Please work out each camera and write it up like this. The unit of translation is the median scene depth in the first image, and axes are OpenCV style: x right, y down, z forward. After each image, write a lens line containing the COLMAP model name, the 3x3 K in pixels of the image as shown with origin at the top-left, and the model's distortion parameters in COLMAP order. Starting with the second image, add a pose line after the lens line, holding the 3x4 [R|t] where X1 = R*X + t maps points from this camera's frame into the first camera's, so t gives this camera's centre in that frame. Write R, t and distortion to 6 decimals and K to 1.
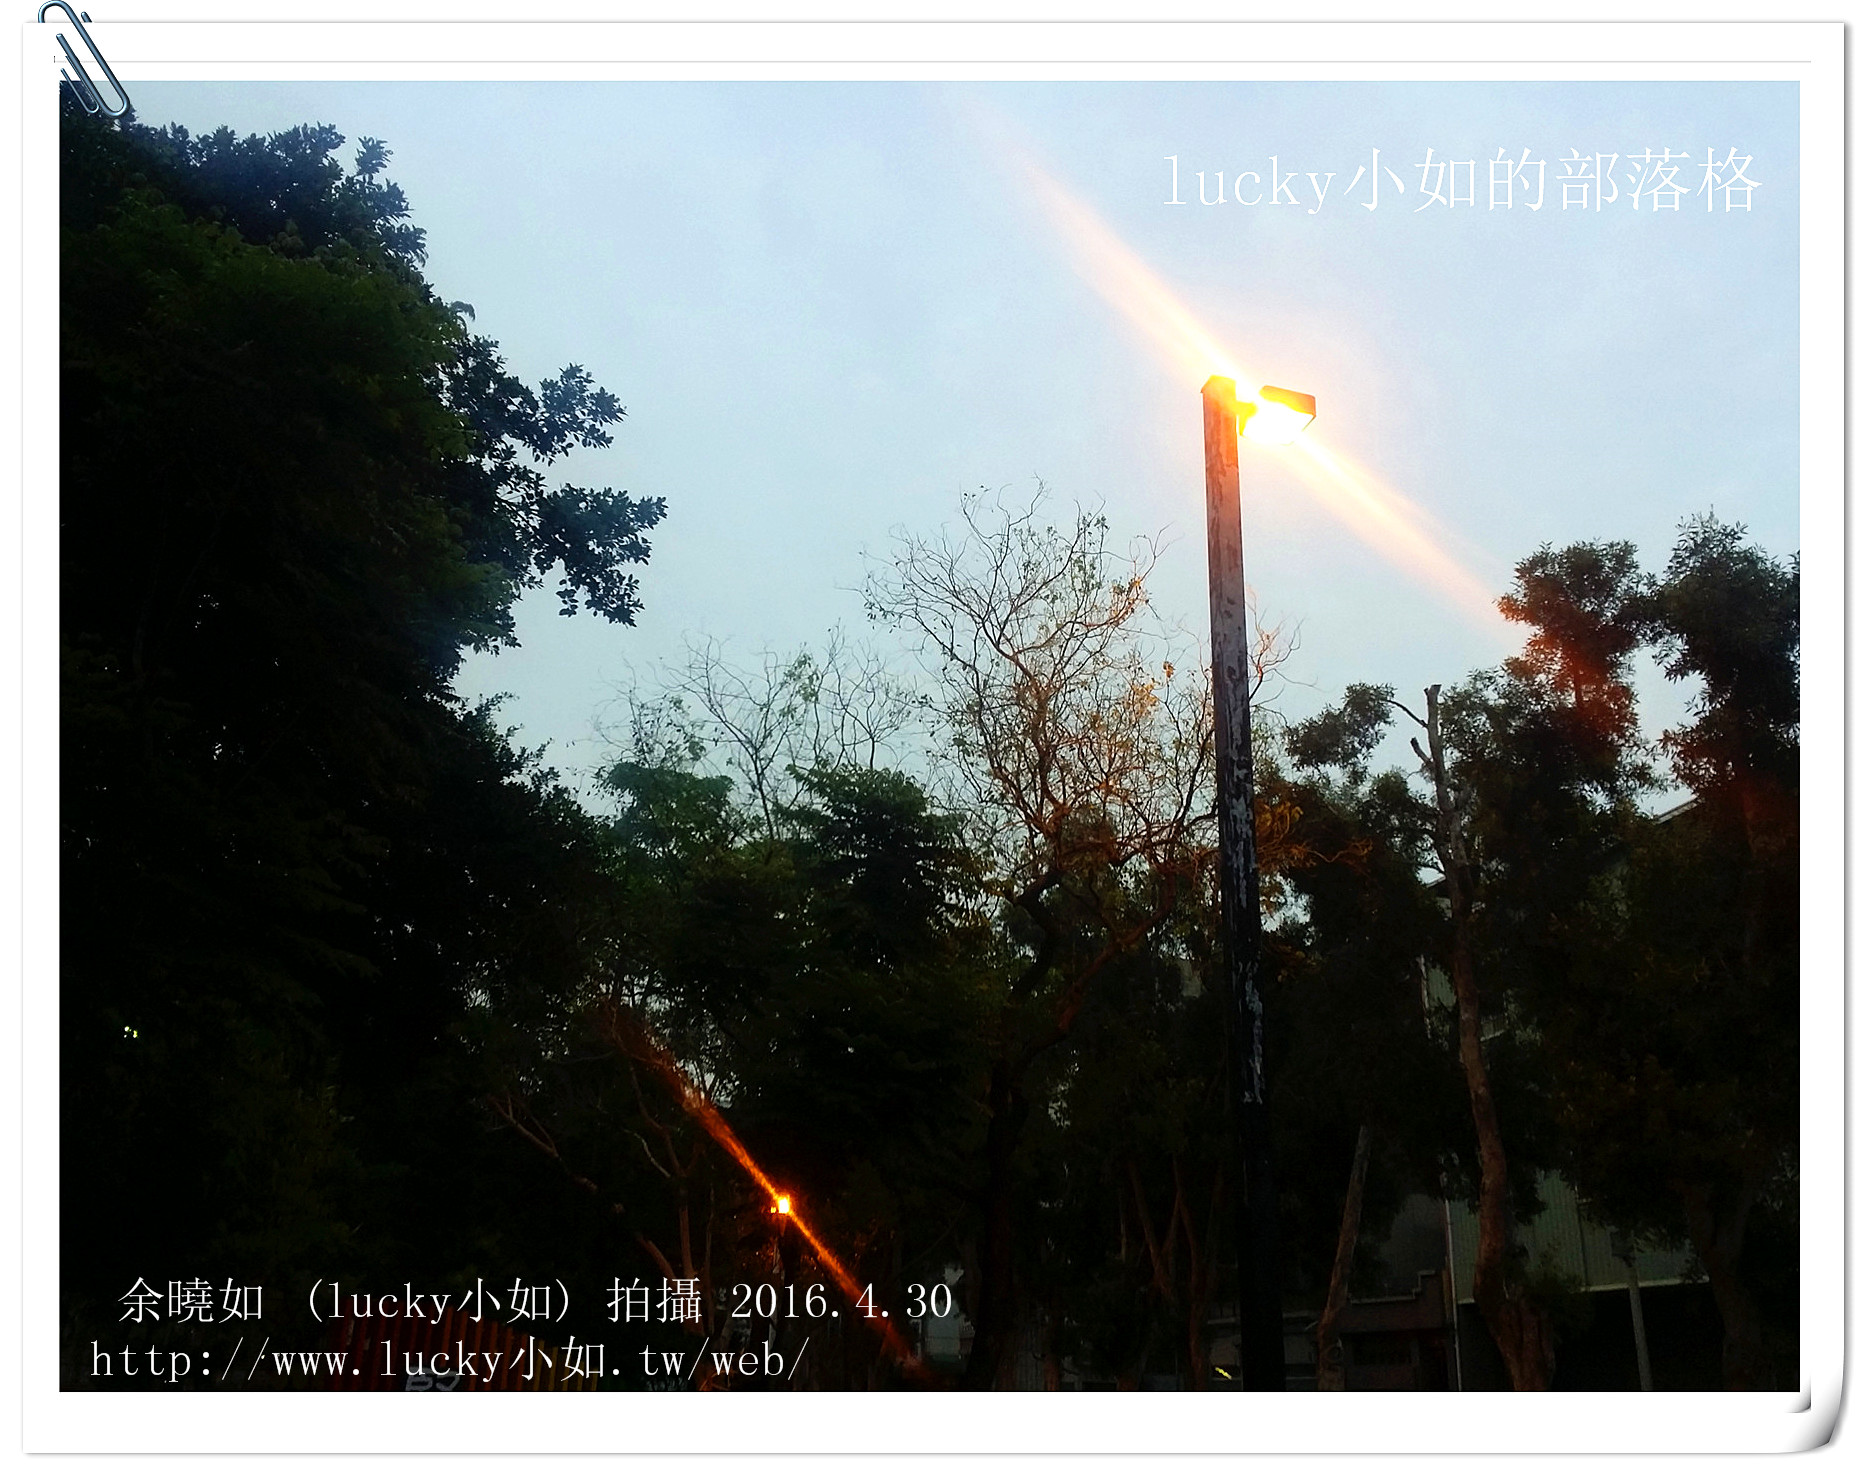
lens RADIAL K [[1607.9, 0, 931.3], [0, 1607.9, 734.1], [0, 0, 1]] dist [0.138055, -0.294134]
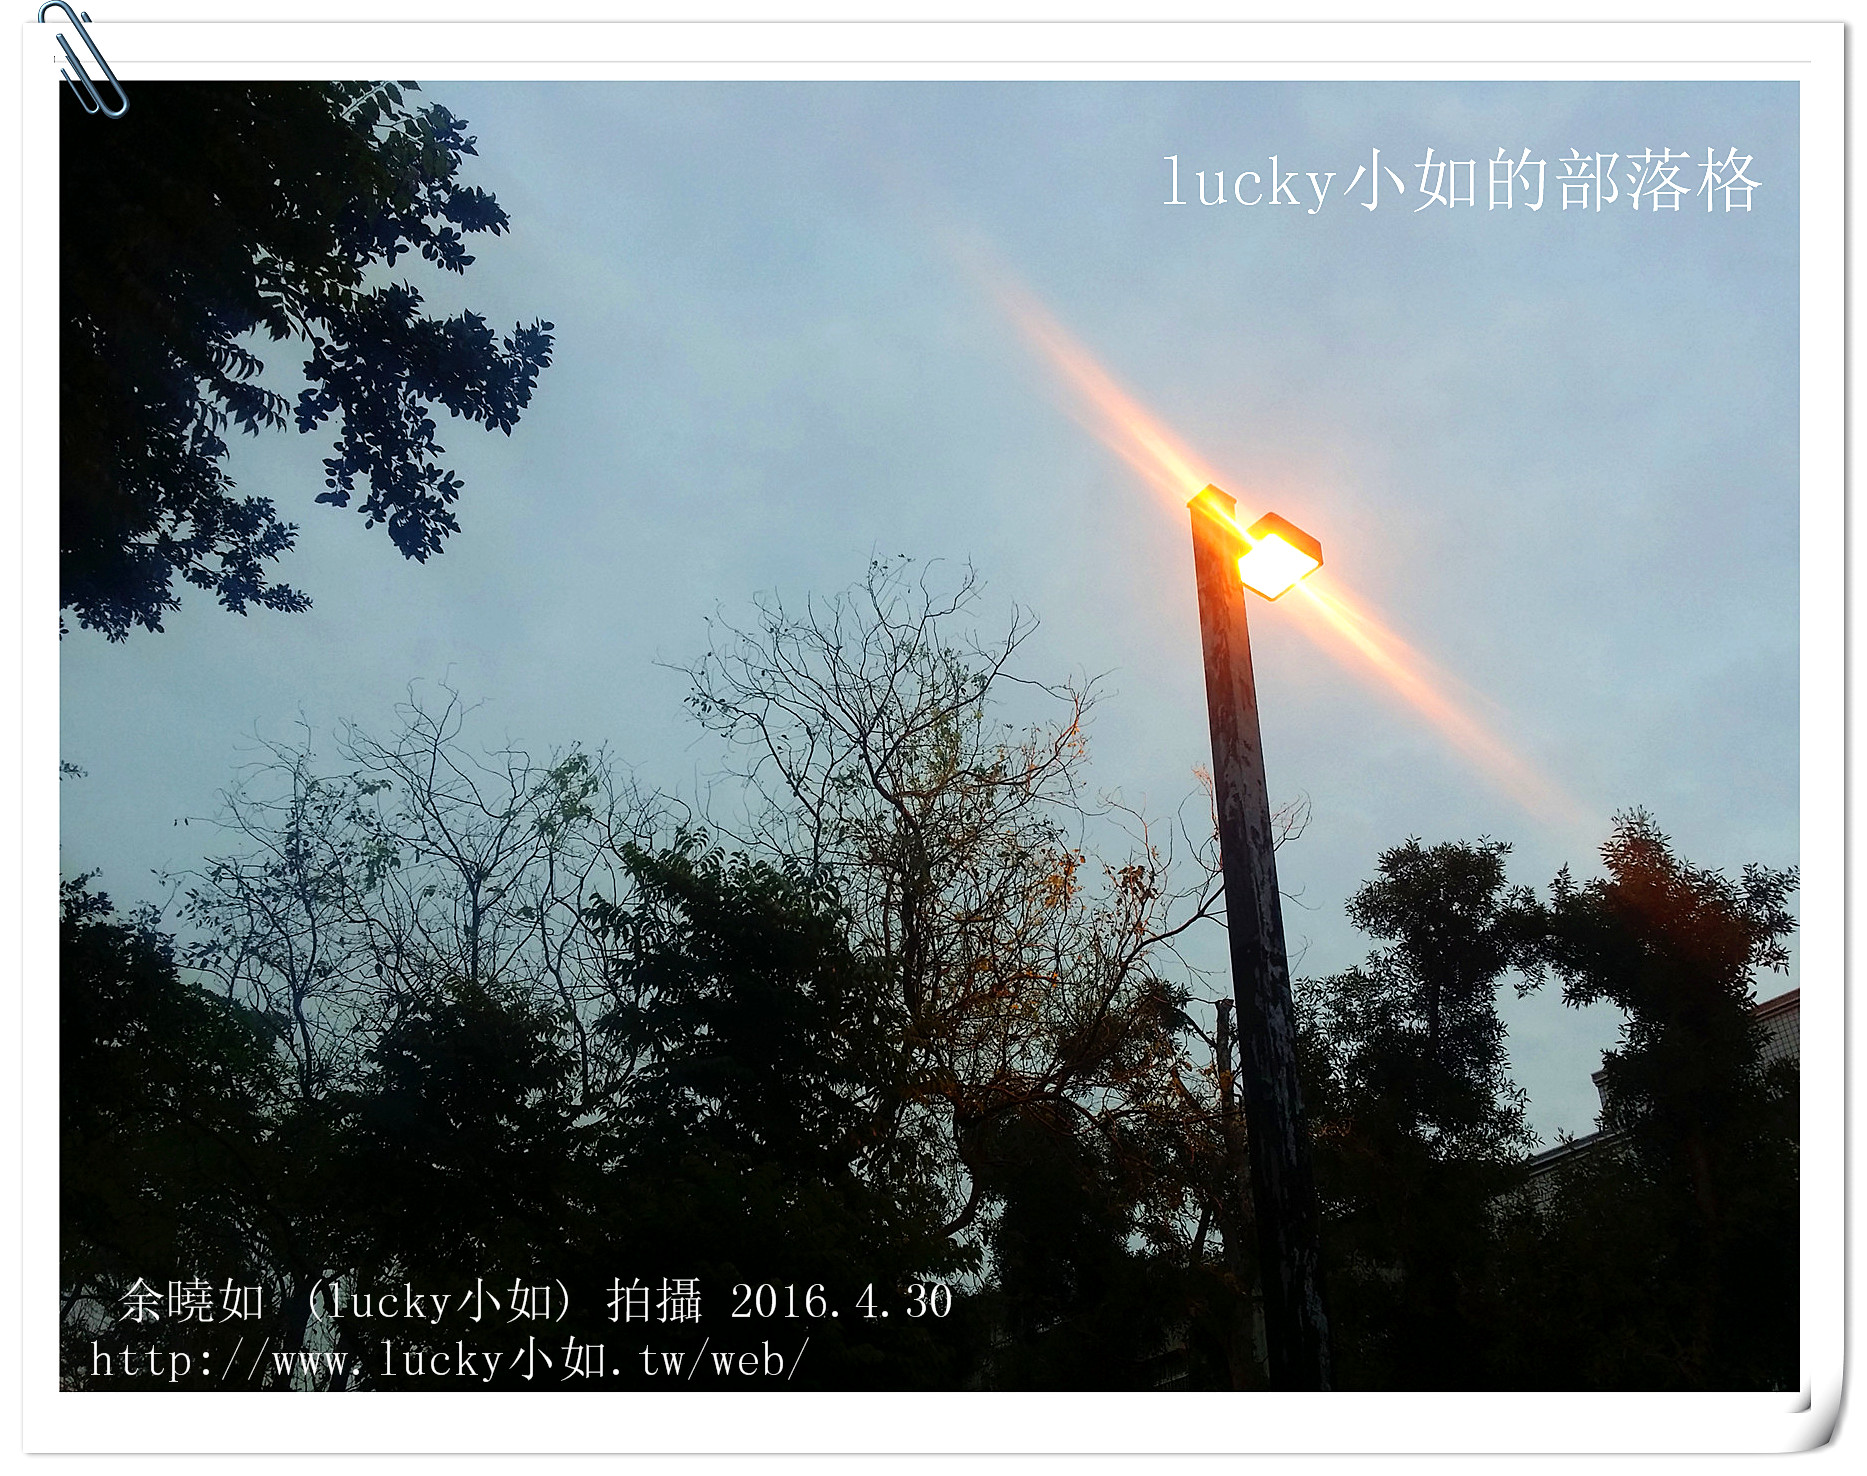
lens RADIAL K [[1607.9, 0, 931.3], [0, 1607.9, 734.1], [0, 0, 1]] dist [0.138055, -0.294134]
pose [[0.944930, 0.201725, 0.257711, -0.125217], [-0.136287, 0.958467, -0.250534, 0.103171], [-0.297546, 0.201615, 0.933176, 0.321069]]
